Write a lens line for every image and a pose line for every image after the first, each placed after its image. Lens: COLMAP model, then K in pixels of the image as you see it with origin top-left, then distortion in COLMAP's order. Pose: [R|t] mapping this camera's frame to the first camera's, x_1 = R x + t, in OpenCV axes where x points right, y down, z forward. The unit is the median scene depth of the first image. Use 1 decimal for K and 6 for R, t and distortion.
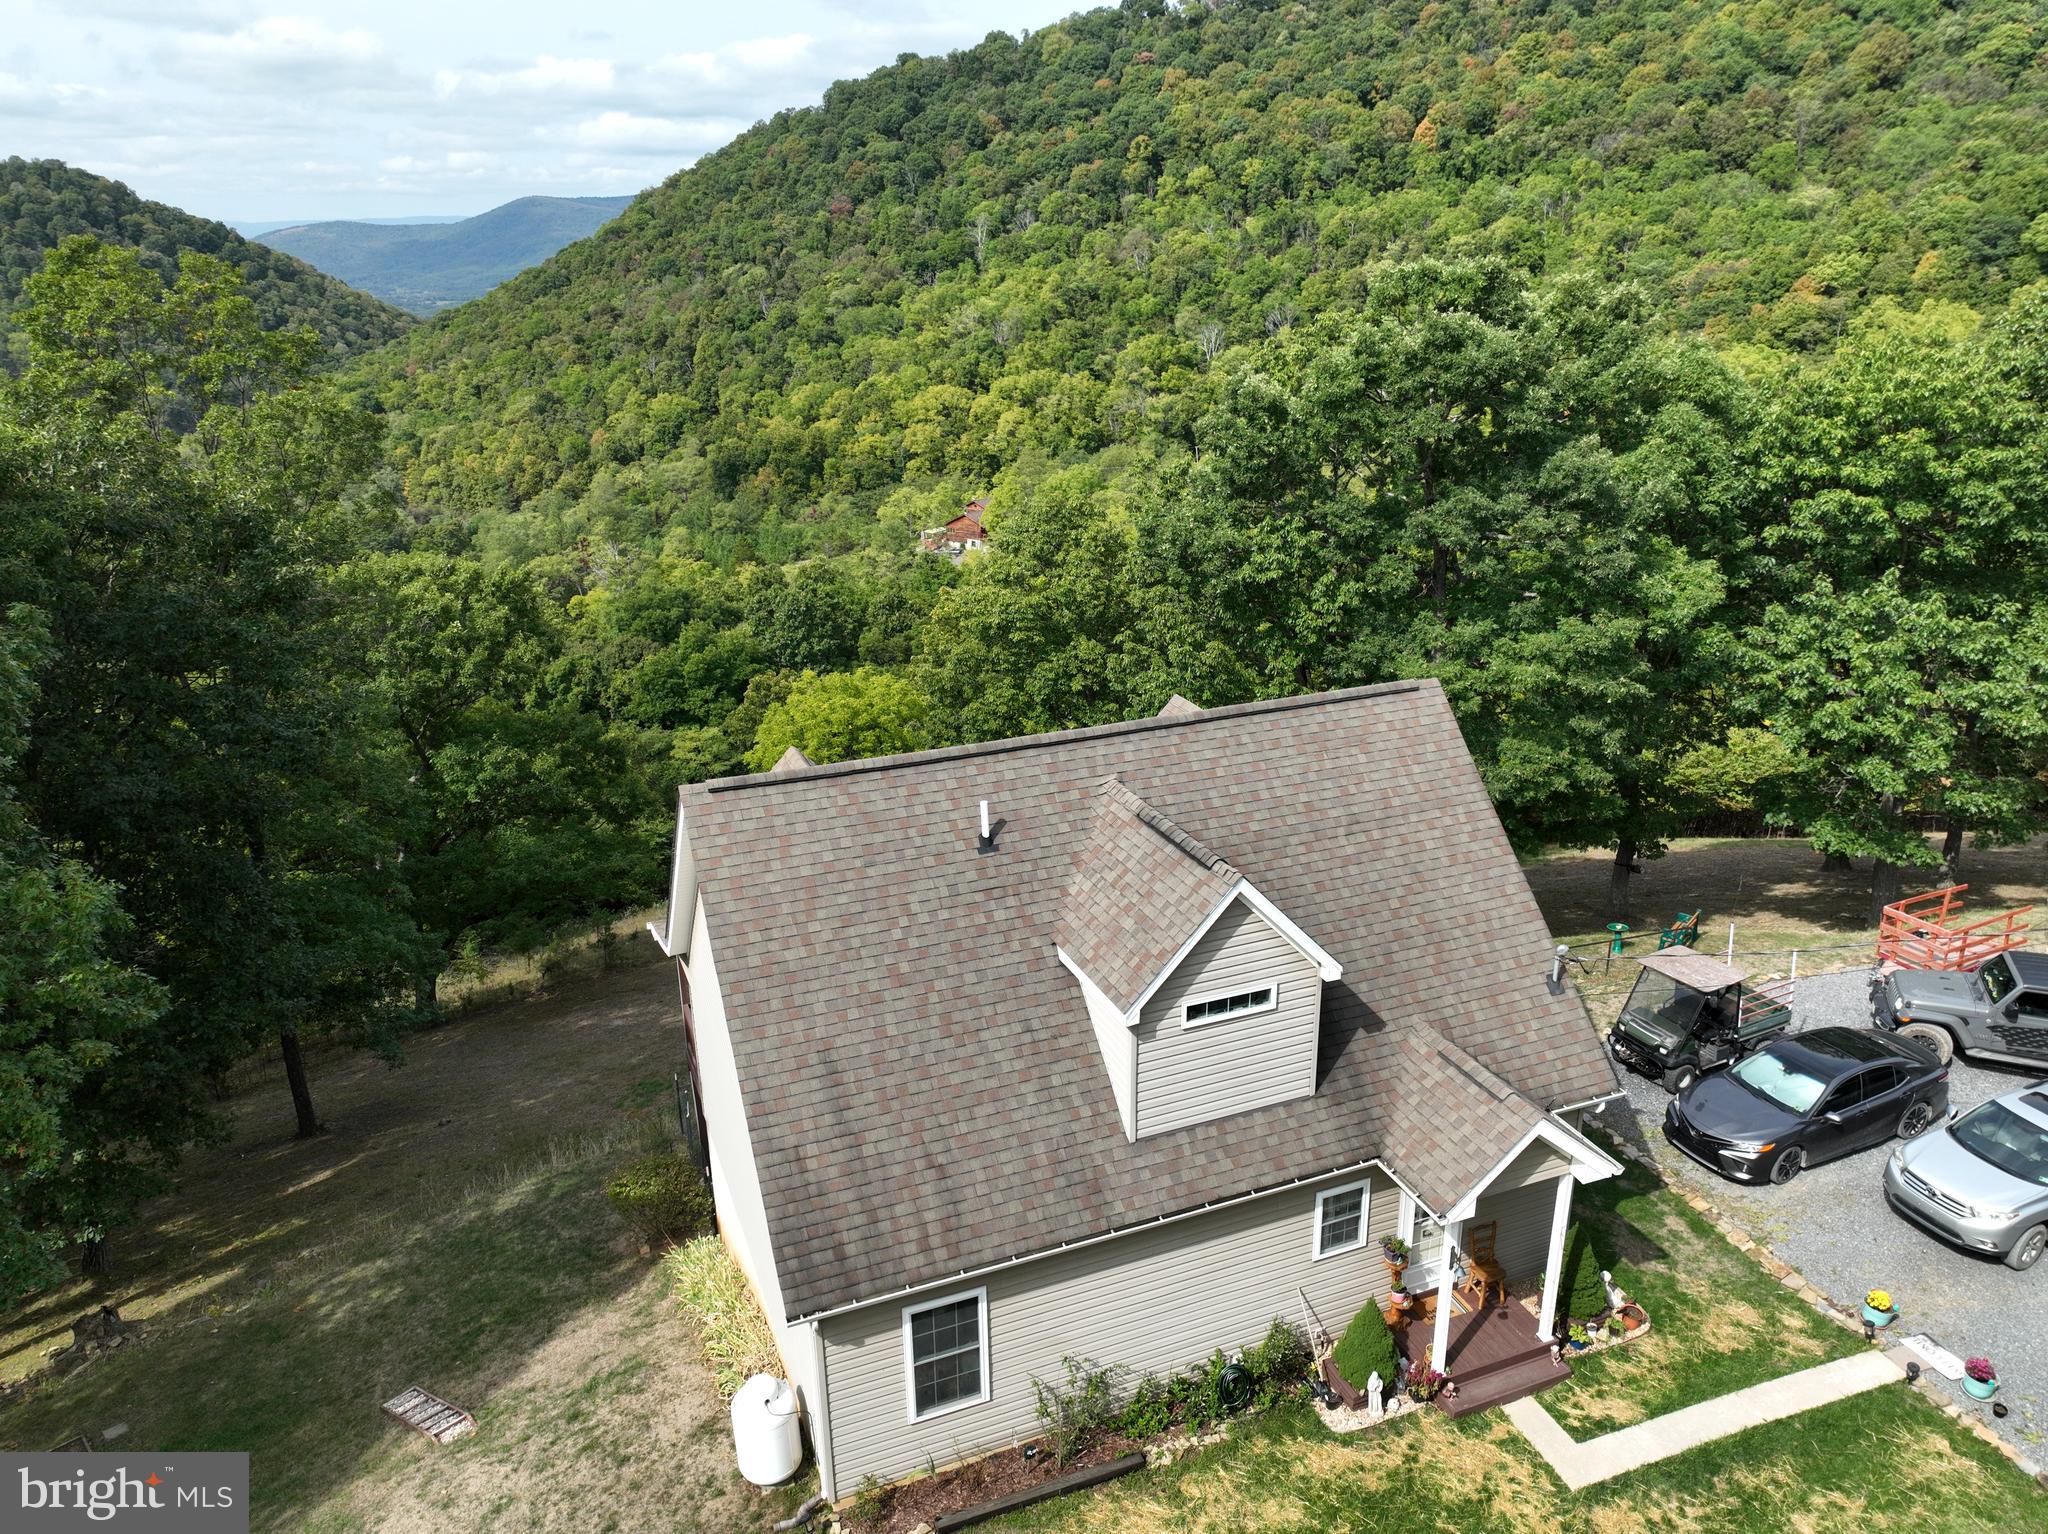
lens RADIAL K [[1439.8, 0, 1028.7], [0, 1439.8, 767.0], [0, 0, 1]] dist [-0.004153, 0.022802]
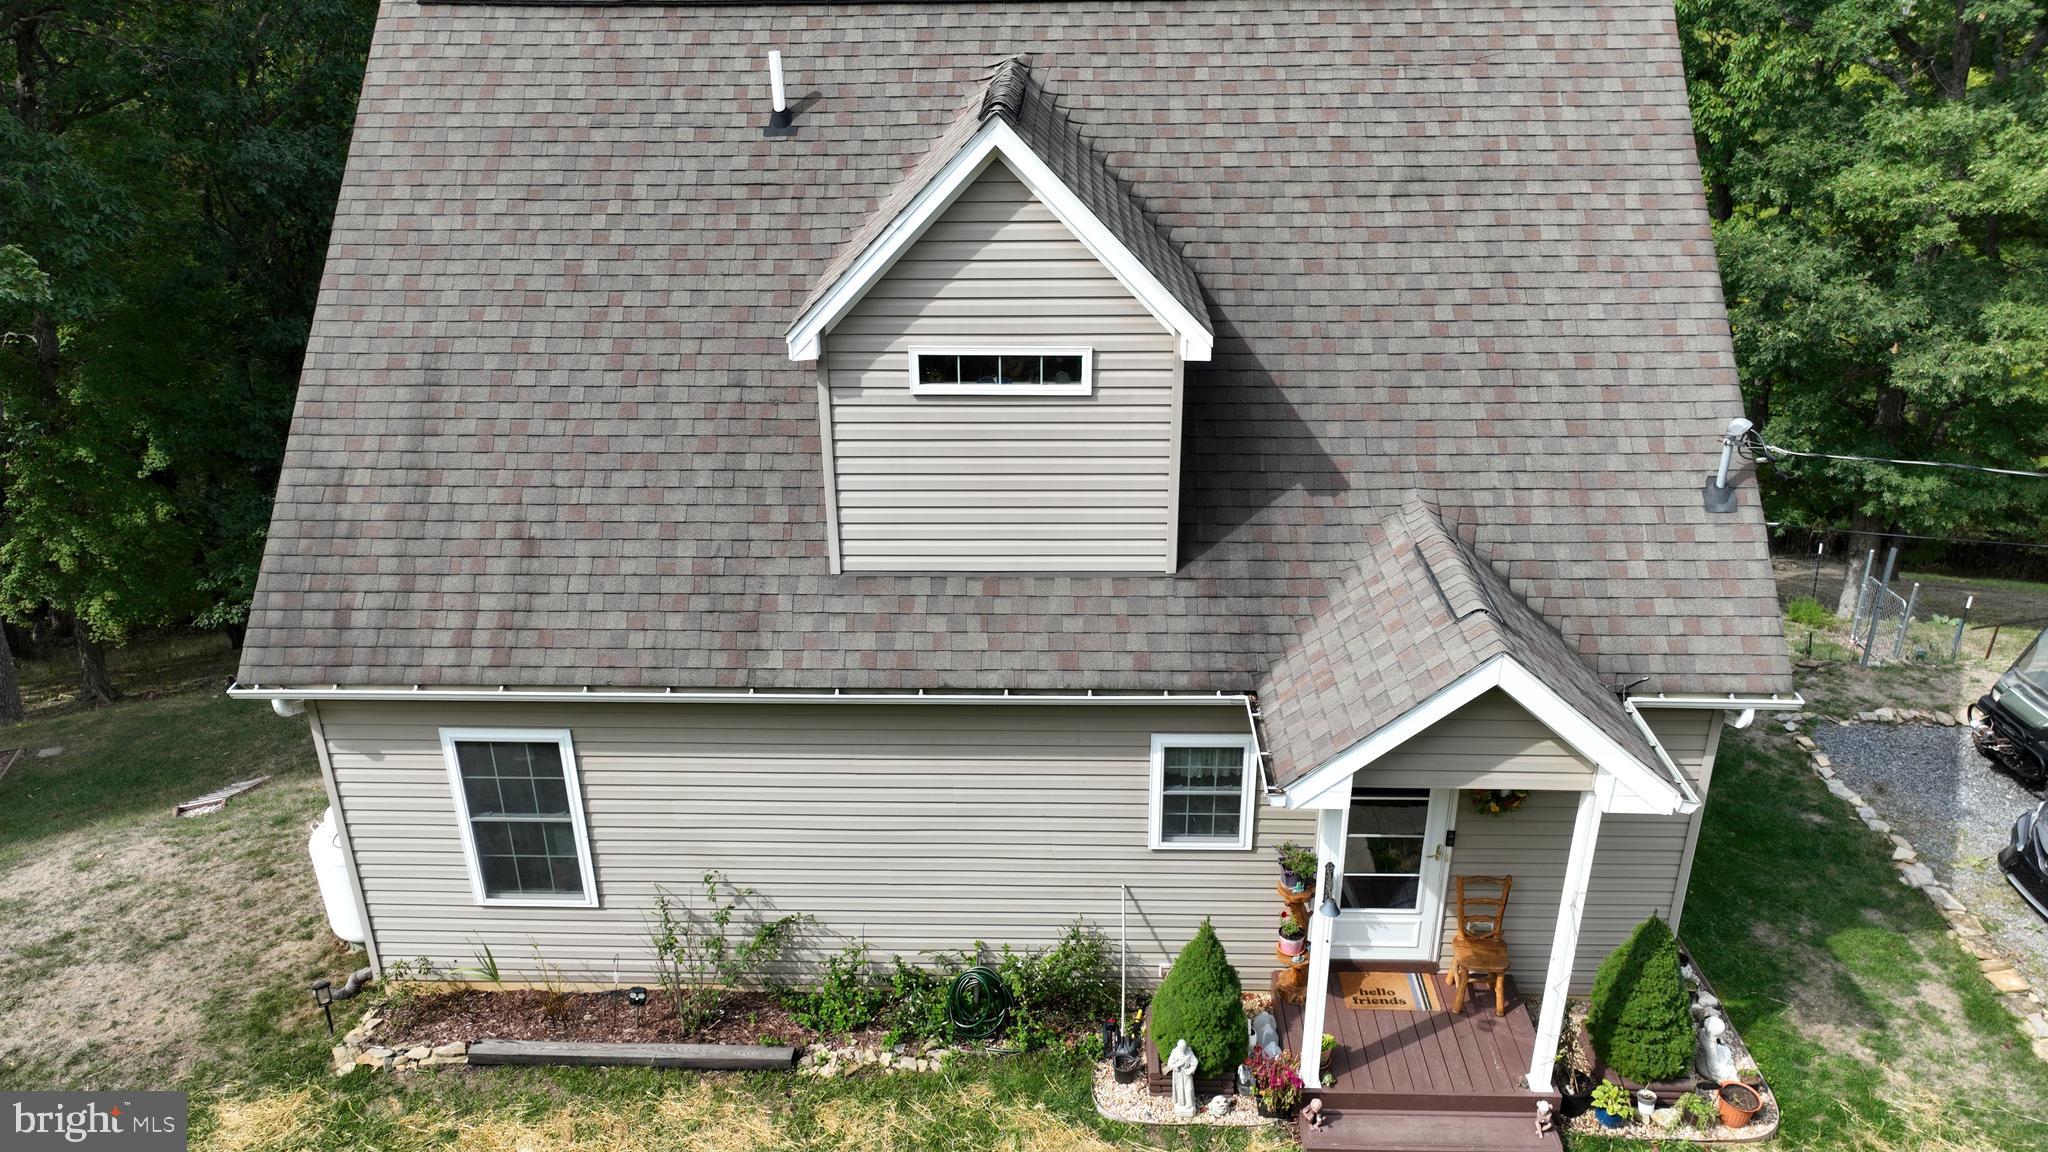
lens RADIAL K [[1439.7, 0, 1029.2], [0, 1439.7, 579.1], [0, 0, 1]] dist [-0.002739, 0.019774]
pose [[0.917303, 0.173431, -0.358436, 0.116271], [-0.140209, 0.983196, 0.116903, 0.055363], [0.372688, -0.056980, 0.926206, 0.140557]]
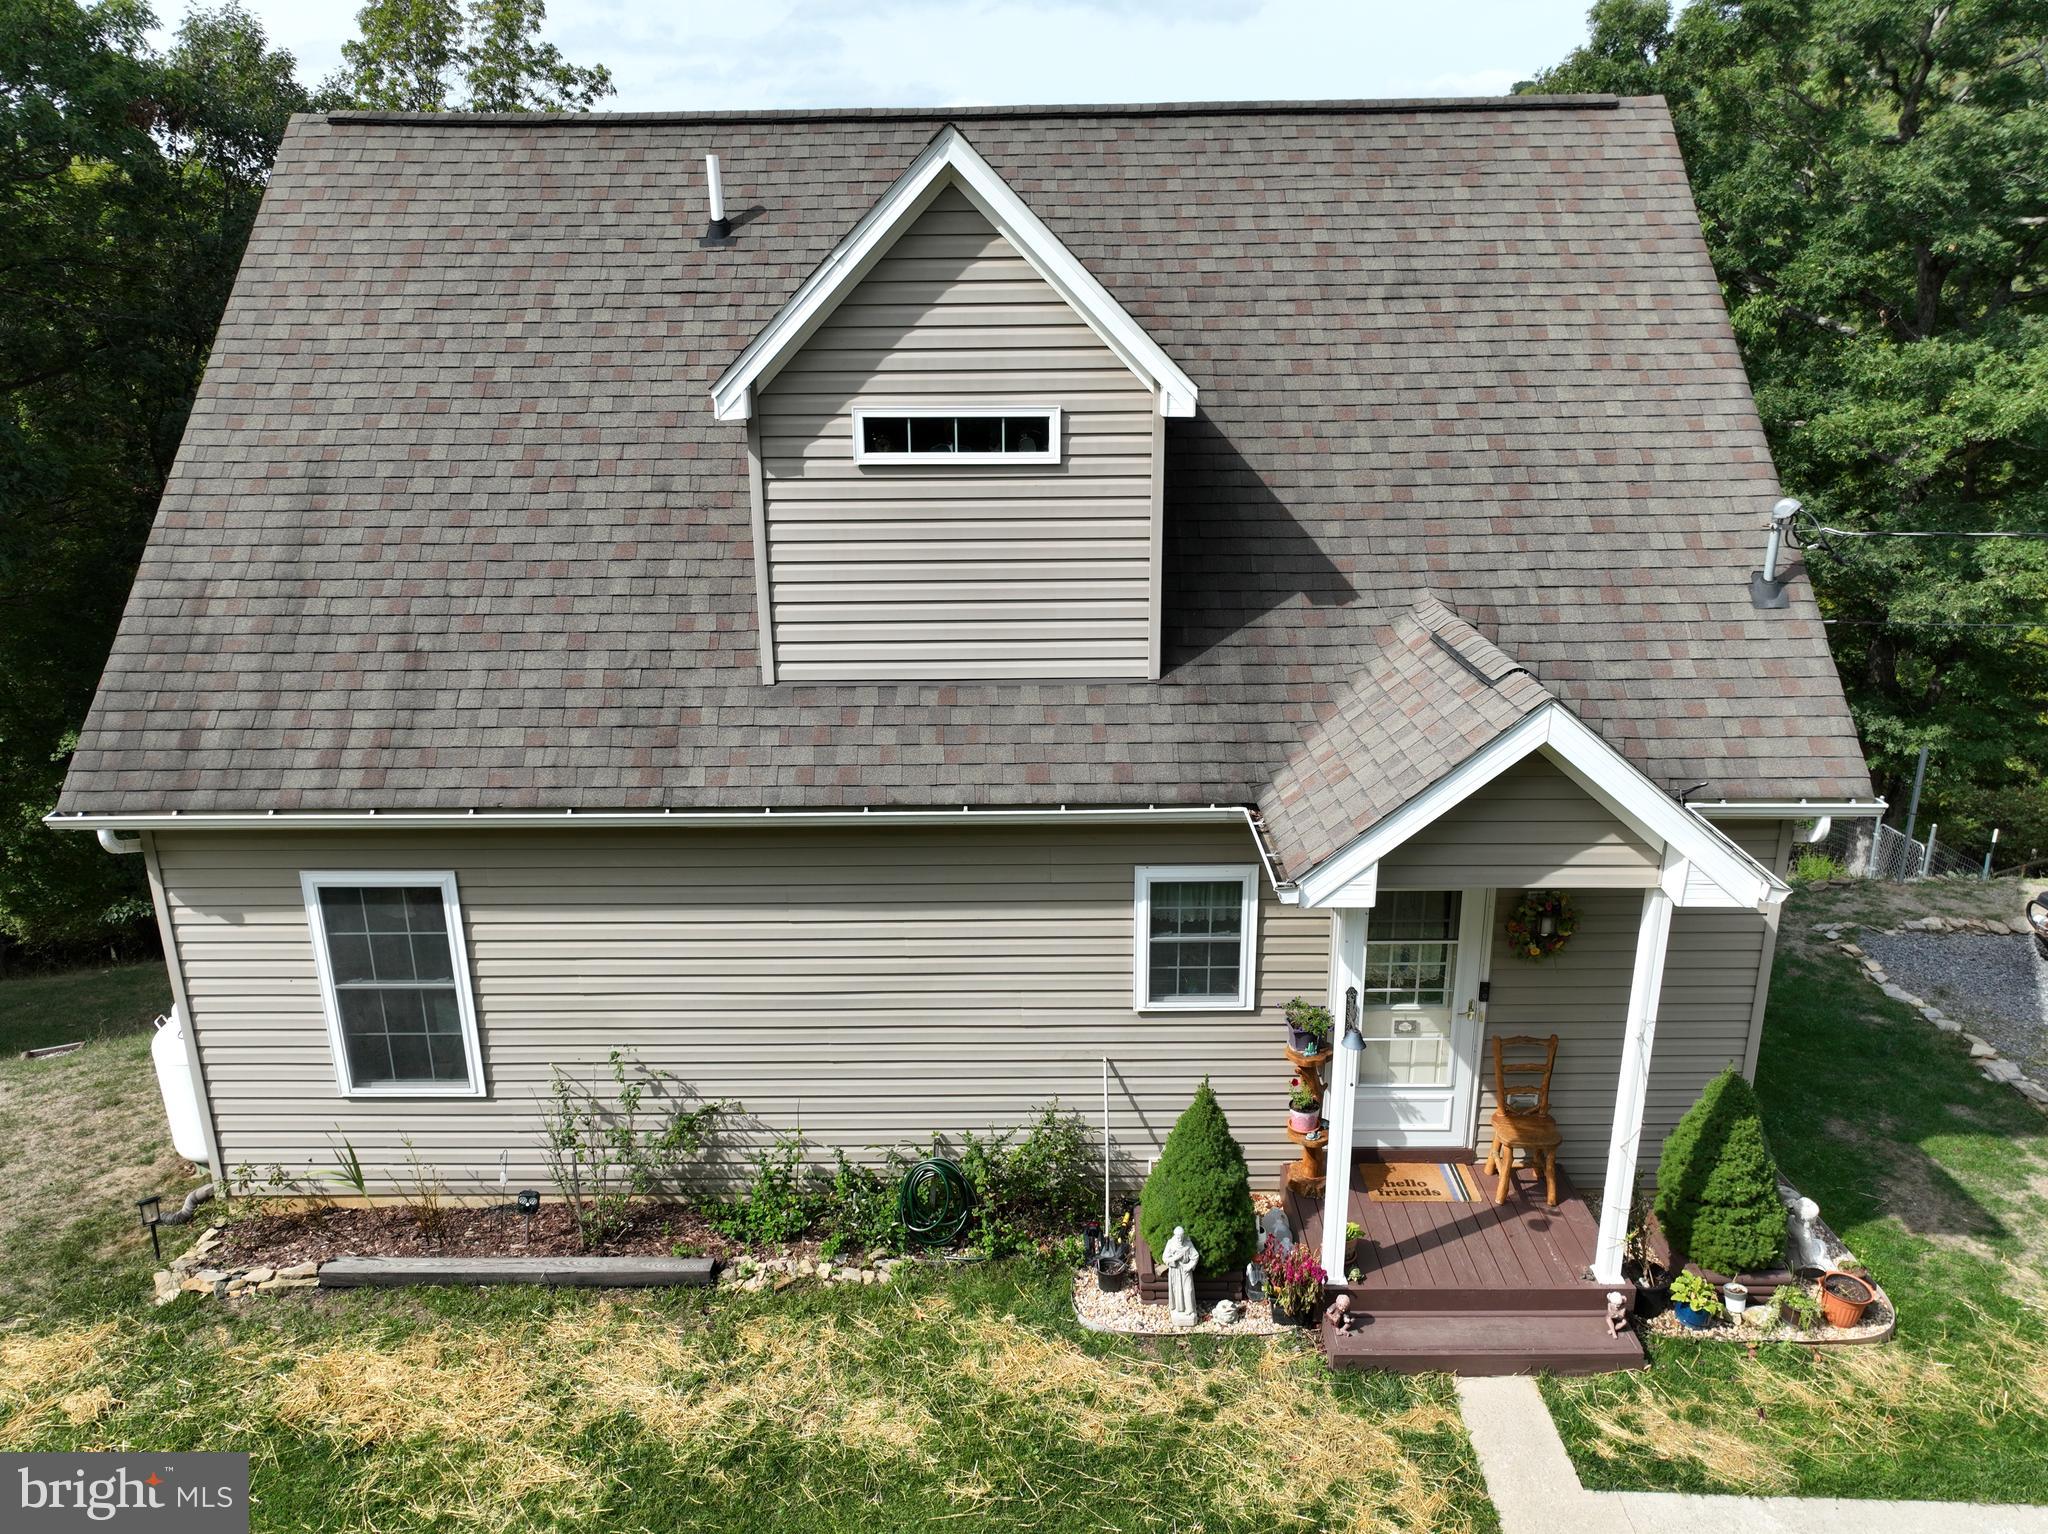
lens RADIAL K [[1439.8, 0, 1029.3], [0, 1439.8, 769.0], [0, 0, 1]] dist [-0.004153, 0.022802]
pose [[0.926183, 0.121617, -0.356924, 0.112300], [-0.132347, 0.991187, -0.005693, 0.087834], [0.353086, 0.052510, 0.934116, 0.164472]]
